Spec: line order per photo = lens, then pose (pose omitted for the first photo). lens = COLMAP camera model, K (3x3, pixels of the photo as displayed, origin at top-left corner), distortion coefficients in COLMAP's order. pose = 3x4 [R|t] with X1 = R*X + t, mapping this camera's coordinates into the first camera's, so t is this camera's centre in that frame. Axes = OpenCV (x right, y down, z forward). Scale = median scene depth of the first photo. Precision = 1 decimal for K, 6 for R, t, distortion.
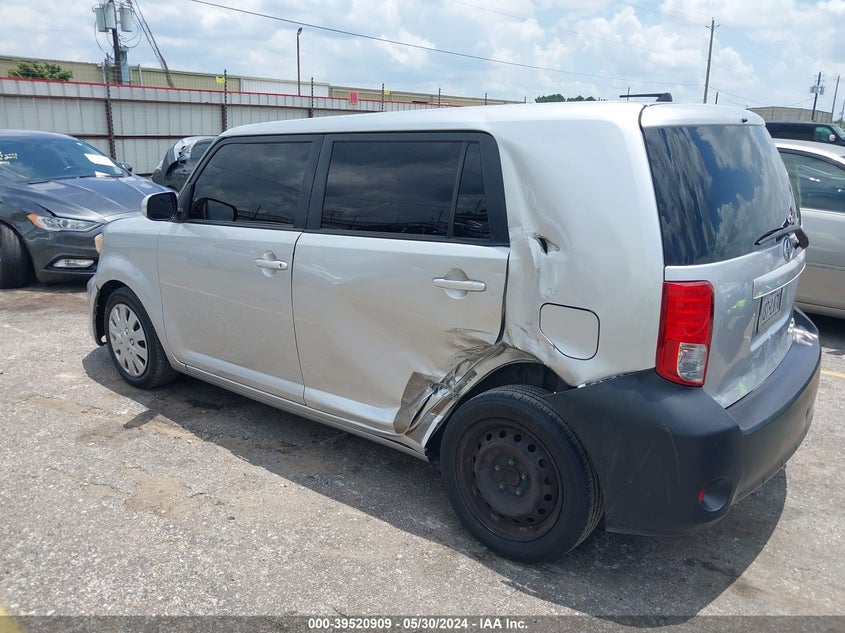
lens RADIAL K [[674.3, 0, 427.5], [0, 674.3, 316.5], [0, 0, 1]] dist [0.004200, -0.001337]
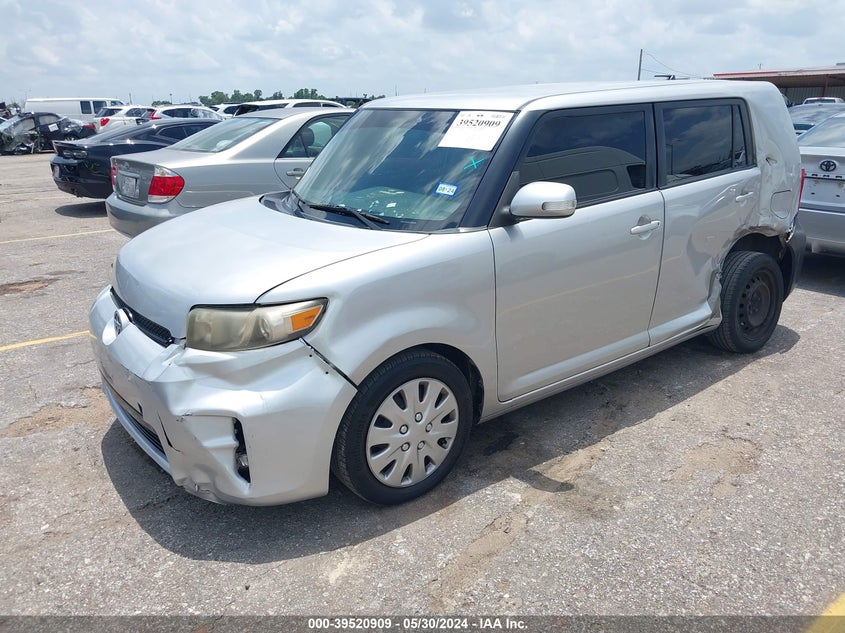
lens RADIAL K [[704.8, 0, 422.5], [0, 704.8, 316.5], [0, 0, 1]] dist [-0.000470, -0.003880]
pose [[0.199093, -0.294244, 0.934763, -1.367743], [0.251670, 0.937220, 0.241414, -0.296505], [-0.947114, 0.187188, 0.260646, 1.065591]]
